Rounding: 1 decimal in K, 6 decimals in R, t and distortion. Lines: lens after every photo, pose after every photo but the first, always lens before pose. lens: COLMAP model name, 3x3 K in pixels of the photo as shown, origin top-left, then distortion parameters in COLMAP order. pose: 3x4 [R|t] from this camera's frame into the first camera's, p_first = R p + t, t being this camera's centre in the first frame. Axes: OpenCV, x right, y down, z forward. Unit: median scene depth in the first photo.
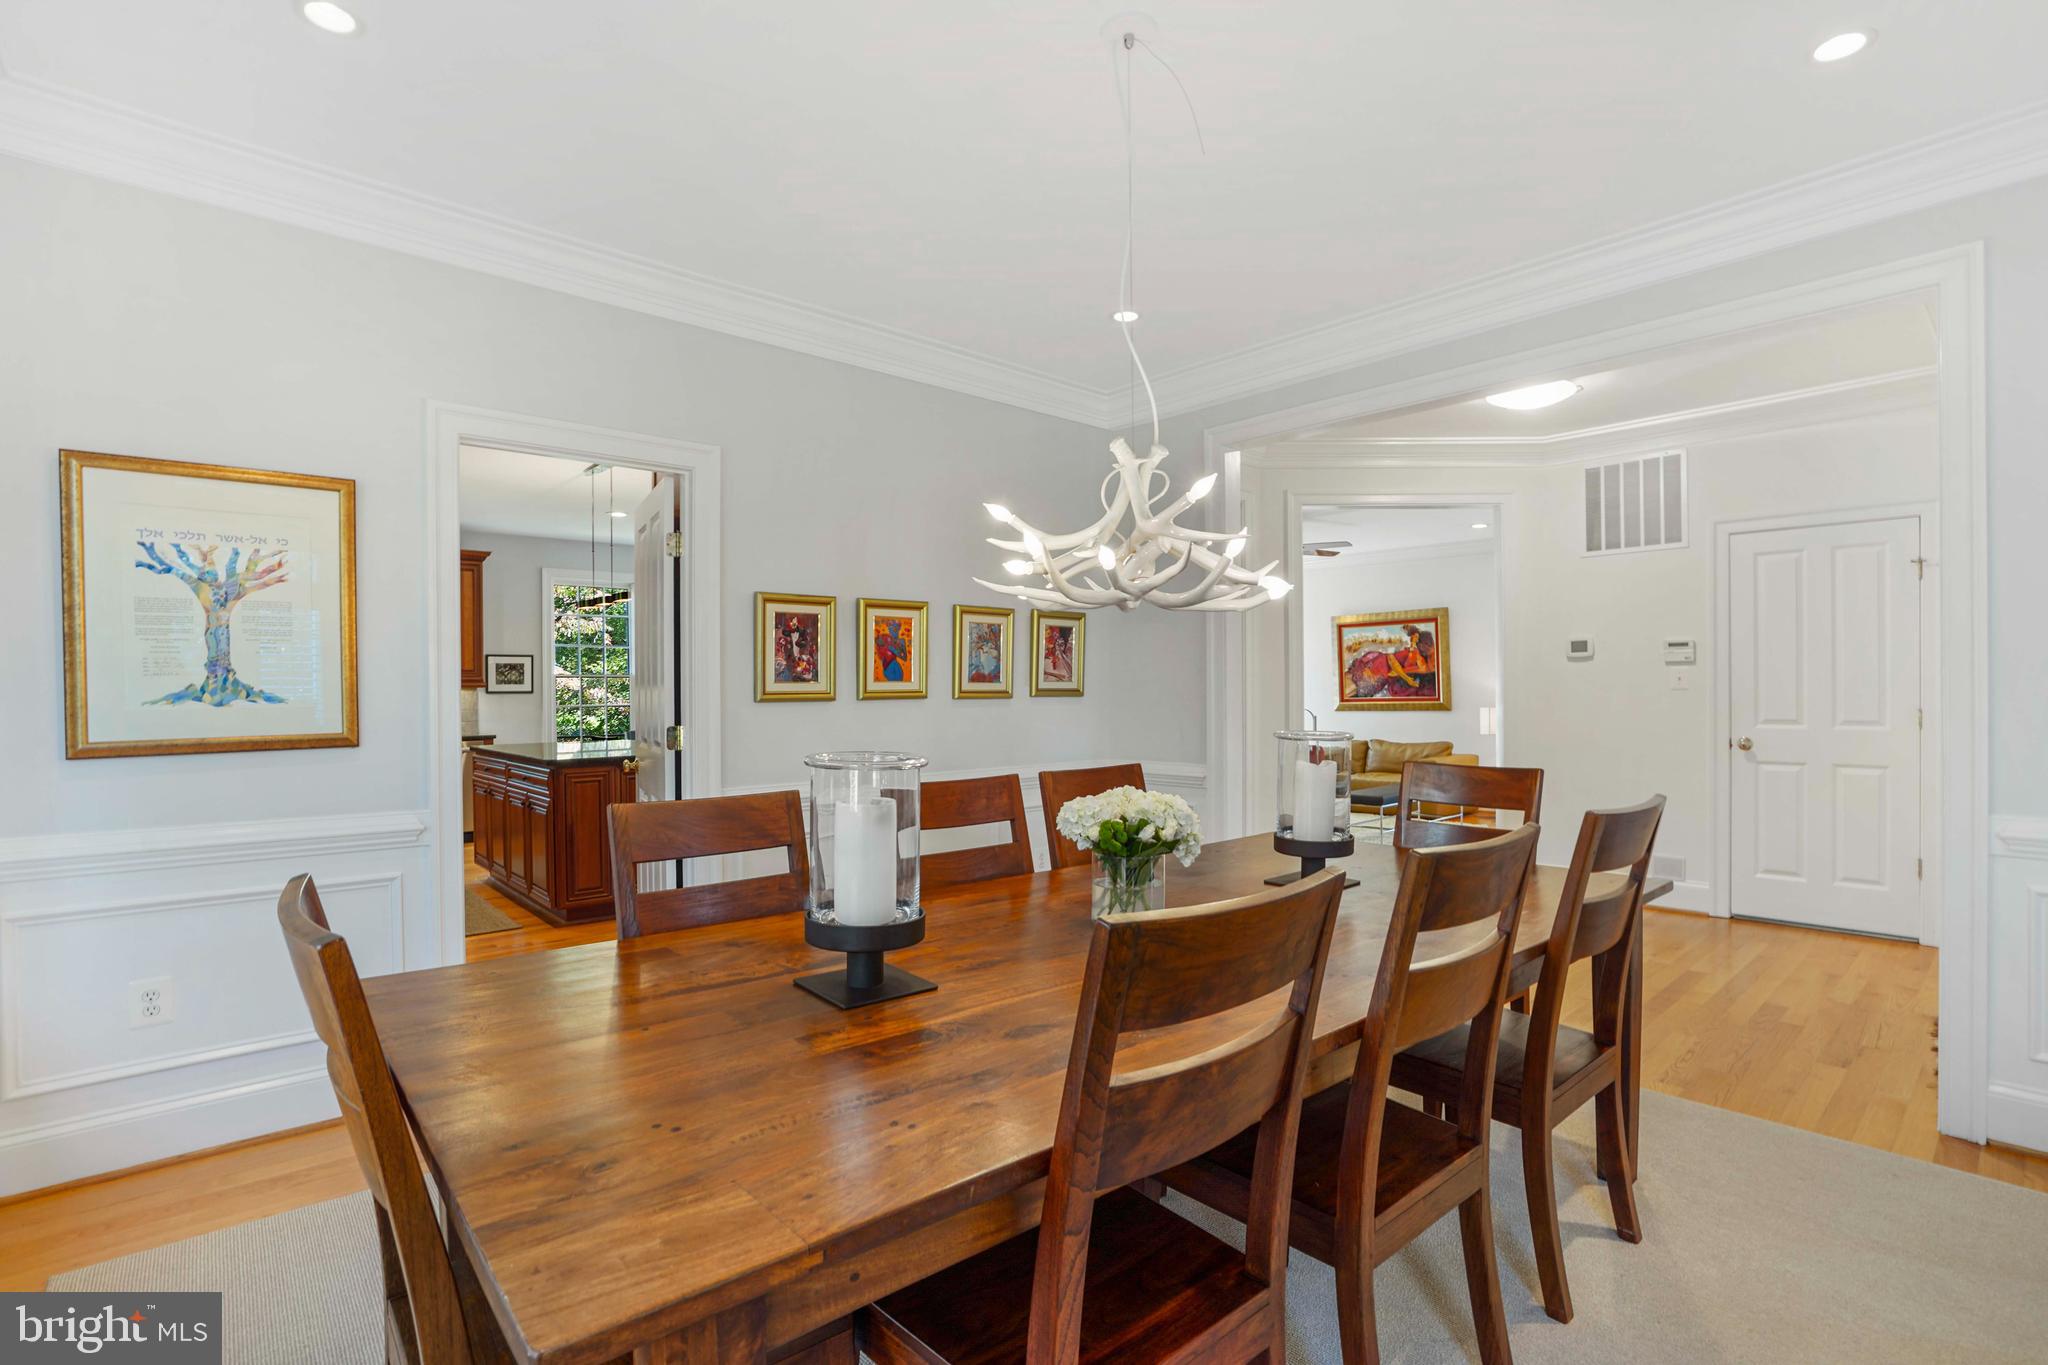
lens RADIAL K [[964.9, 0, 1022.5], [0, 964.9, 695.0], [0, 0, 1]] dist [-0.055130, 0.019368]
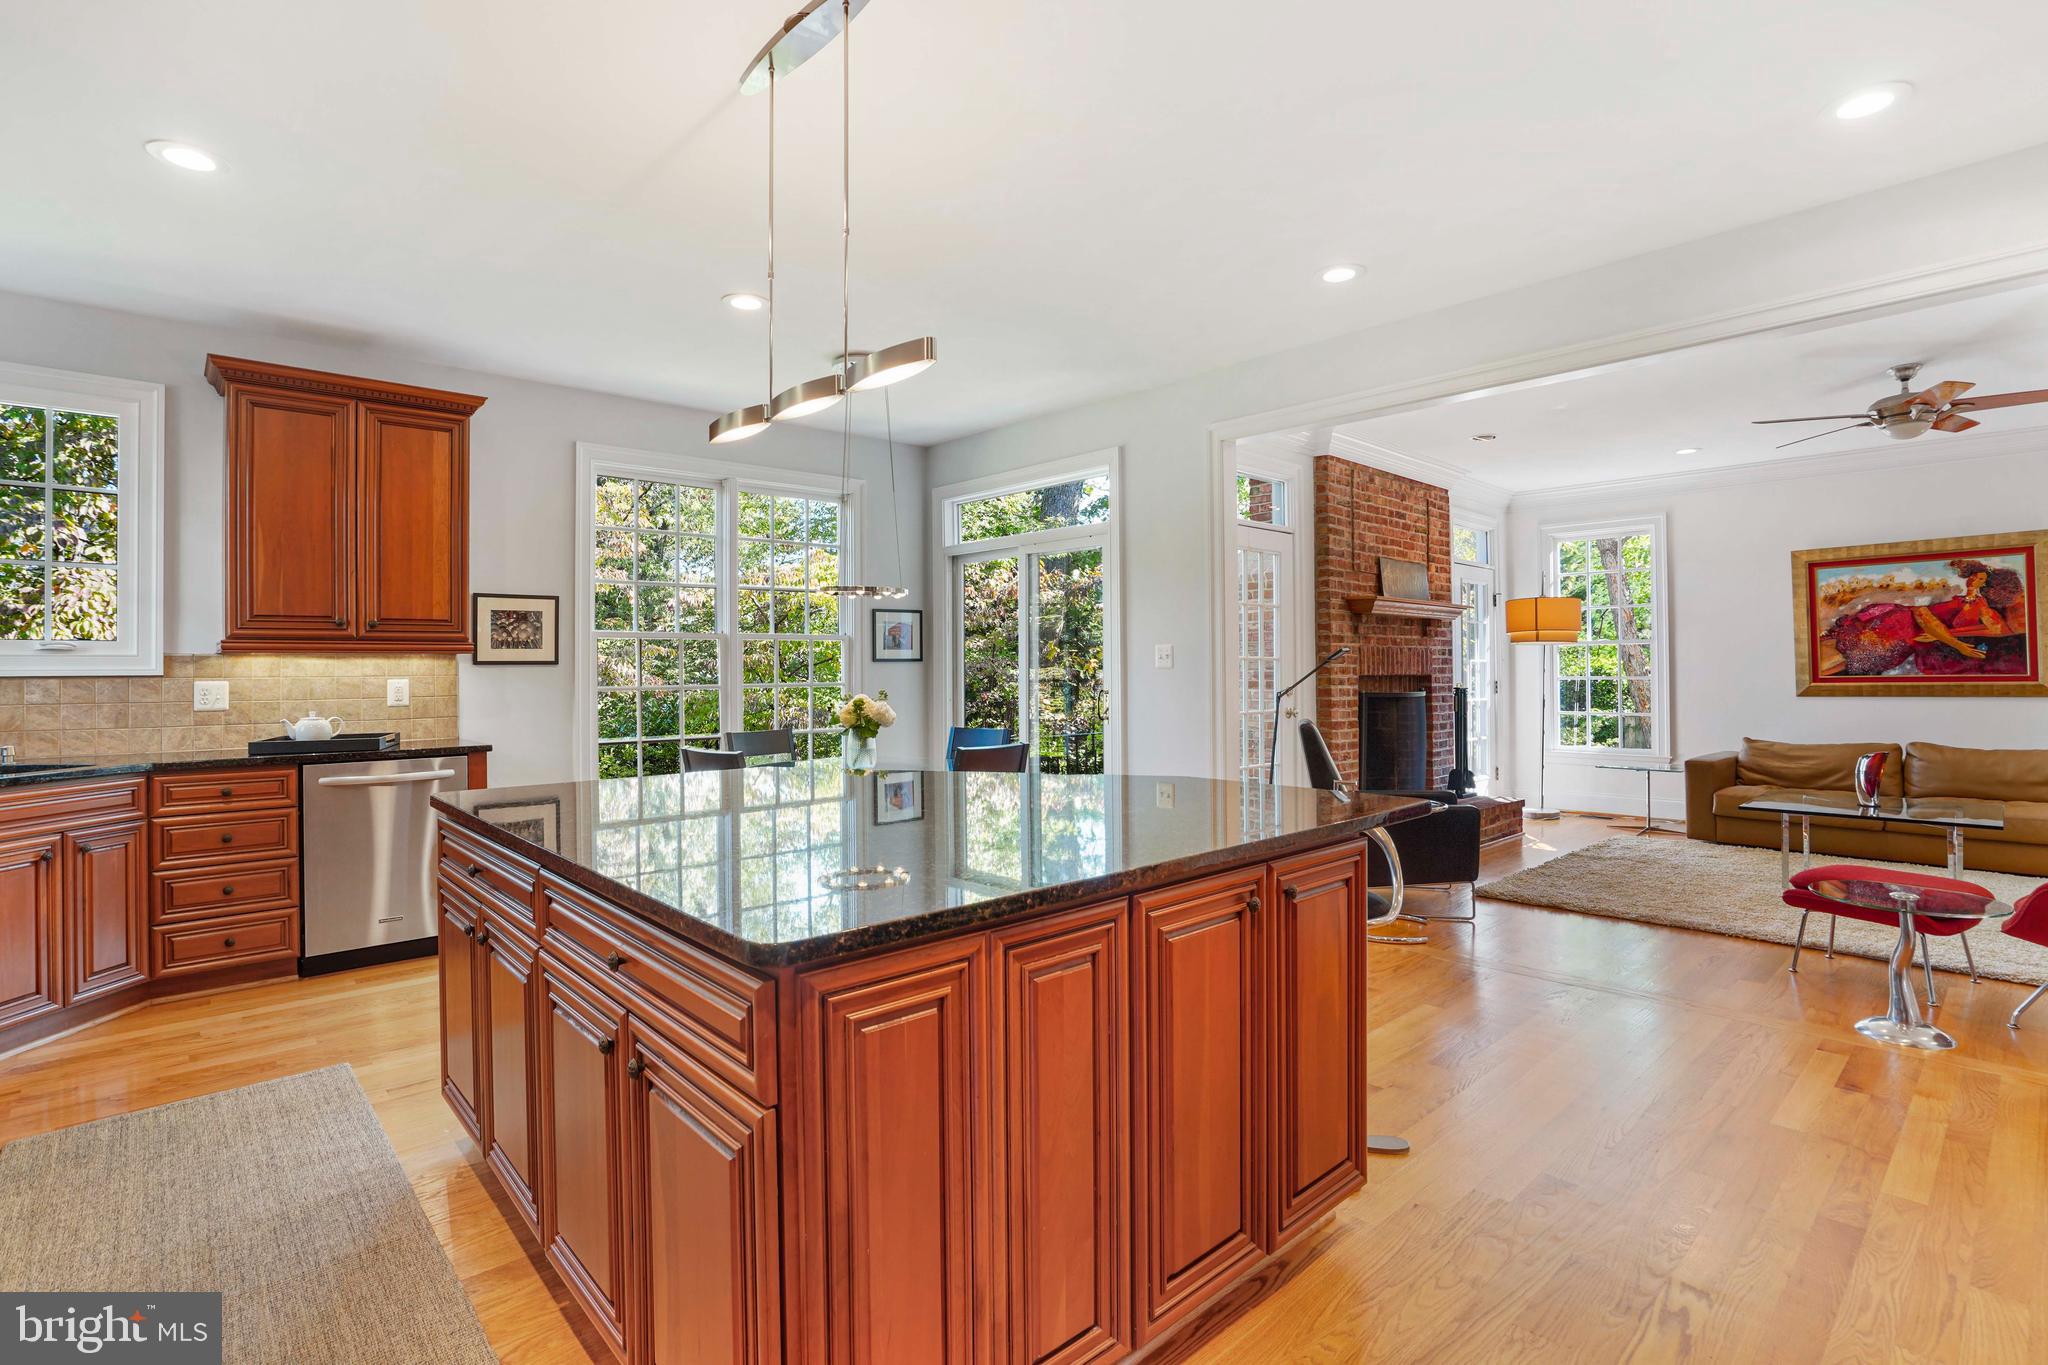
lens RADIAL K [[964.9, 0, 1014.1], [0, 964.9, 658.7], [0, 0, 1]] dist [-0.055130, 0.019368]
pose [[0.999990, 0.002313, 0.003816, -0.221251], [-0.002264, 0.999915, -0.012822, 0.000887], [-0.003845, 0.012813, 0.999911, 0.391833]]
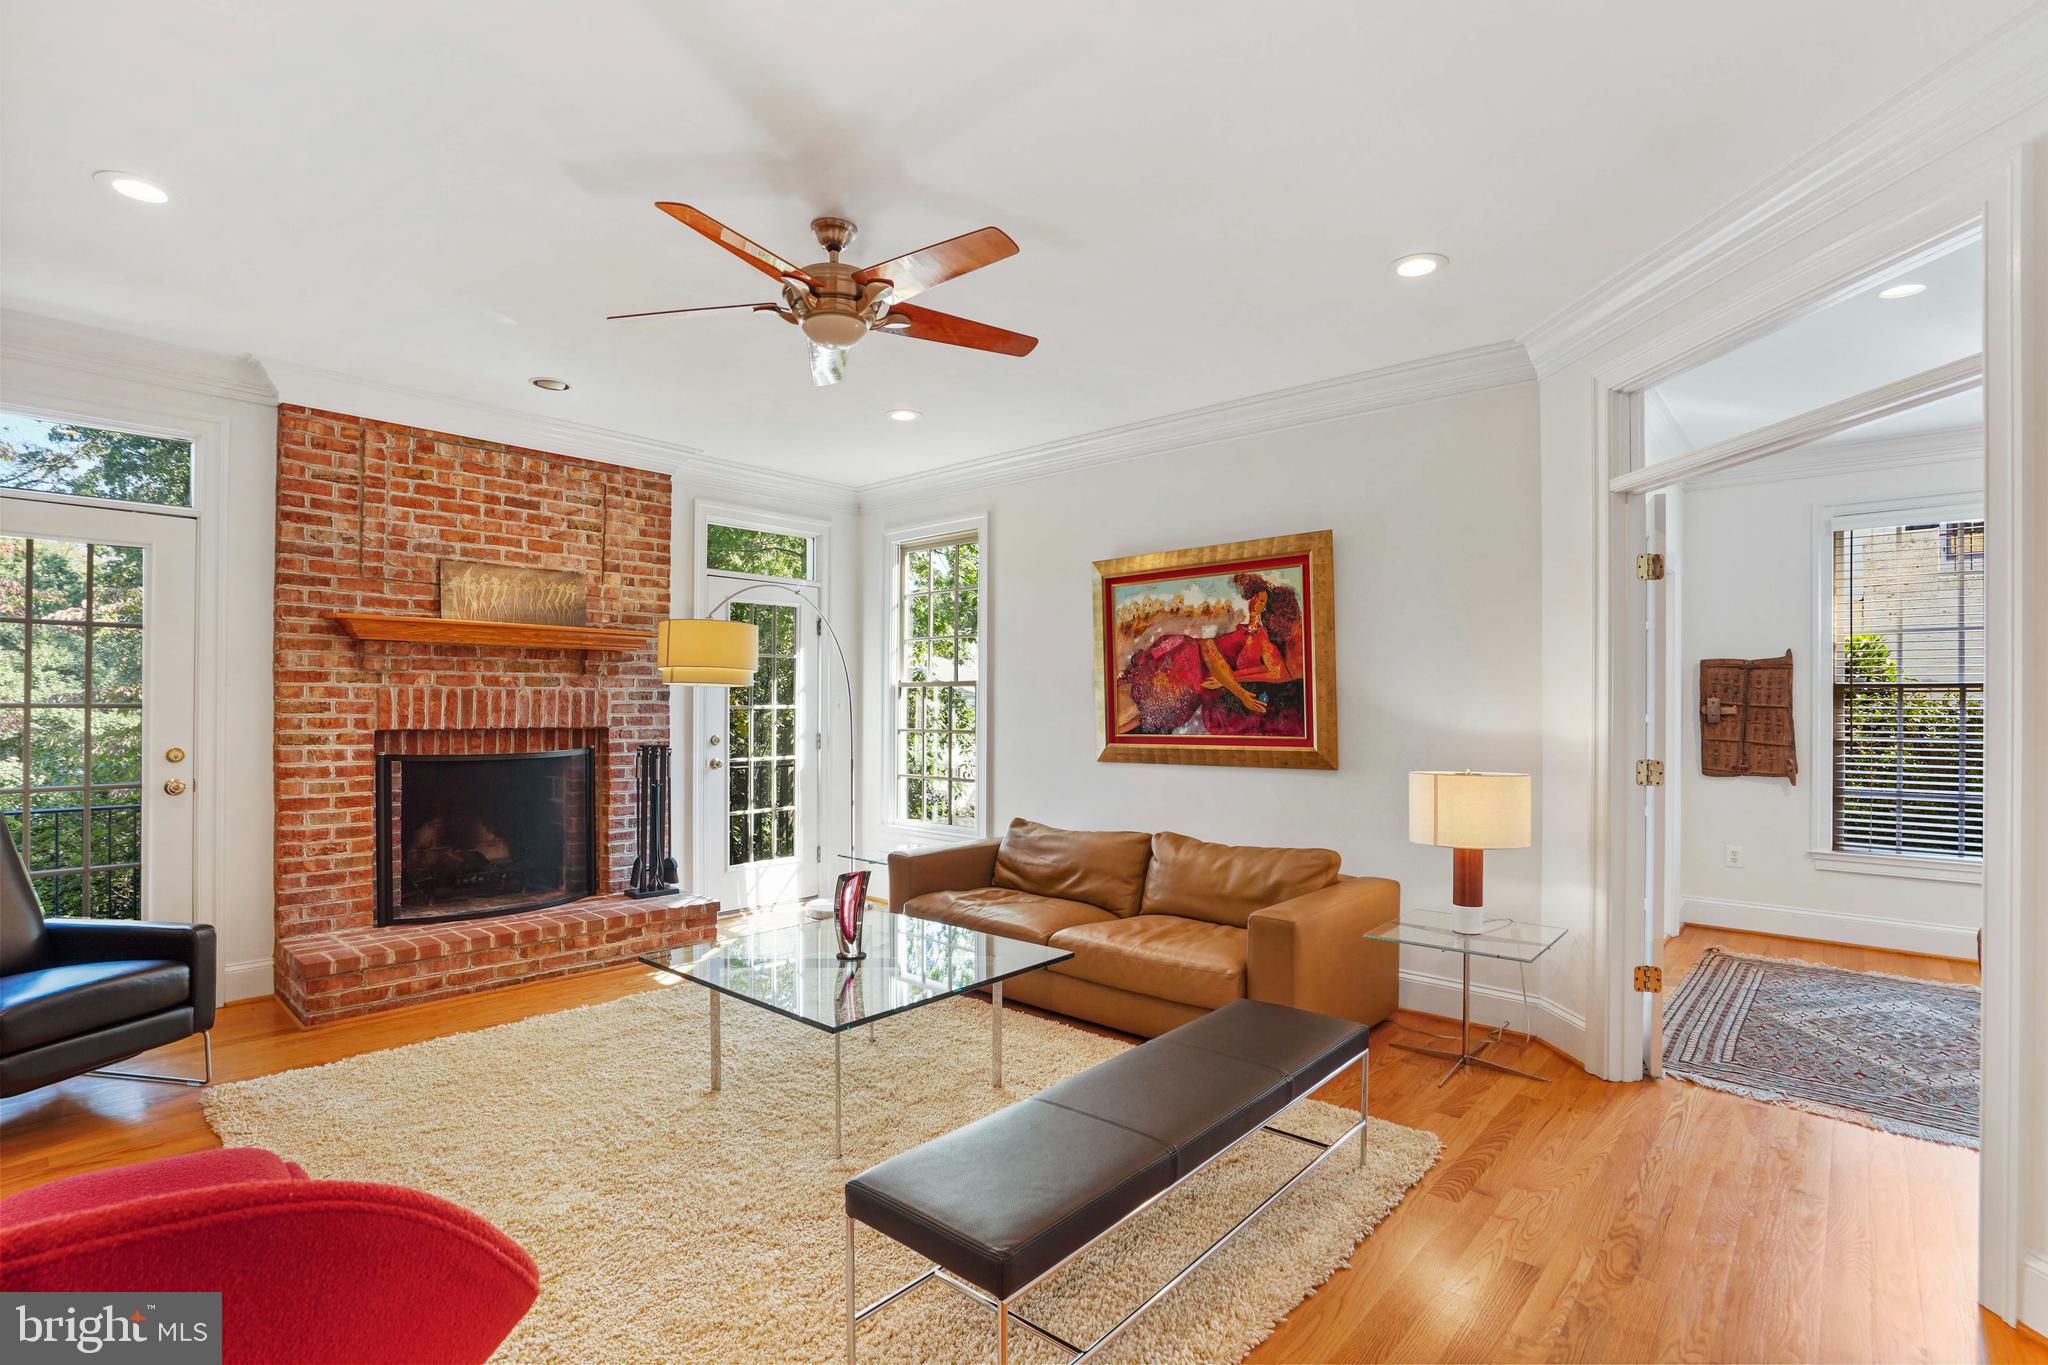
lens RADIAL K [[964.9, 0, 1021.6], [0, 964.9, 696.1], [0, 0, 1]] dist [-0.055130, 0.019368]
pose [[0.994201, 0.011492, 0.106925, 0.252196], [-0.010344, 0.999883, -0.011284, -0.010122], [-0.107042, 0.010113, 0.994203, 0.565679]]
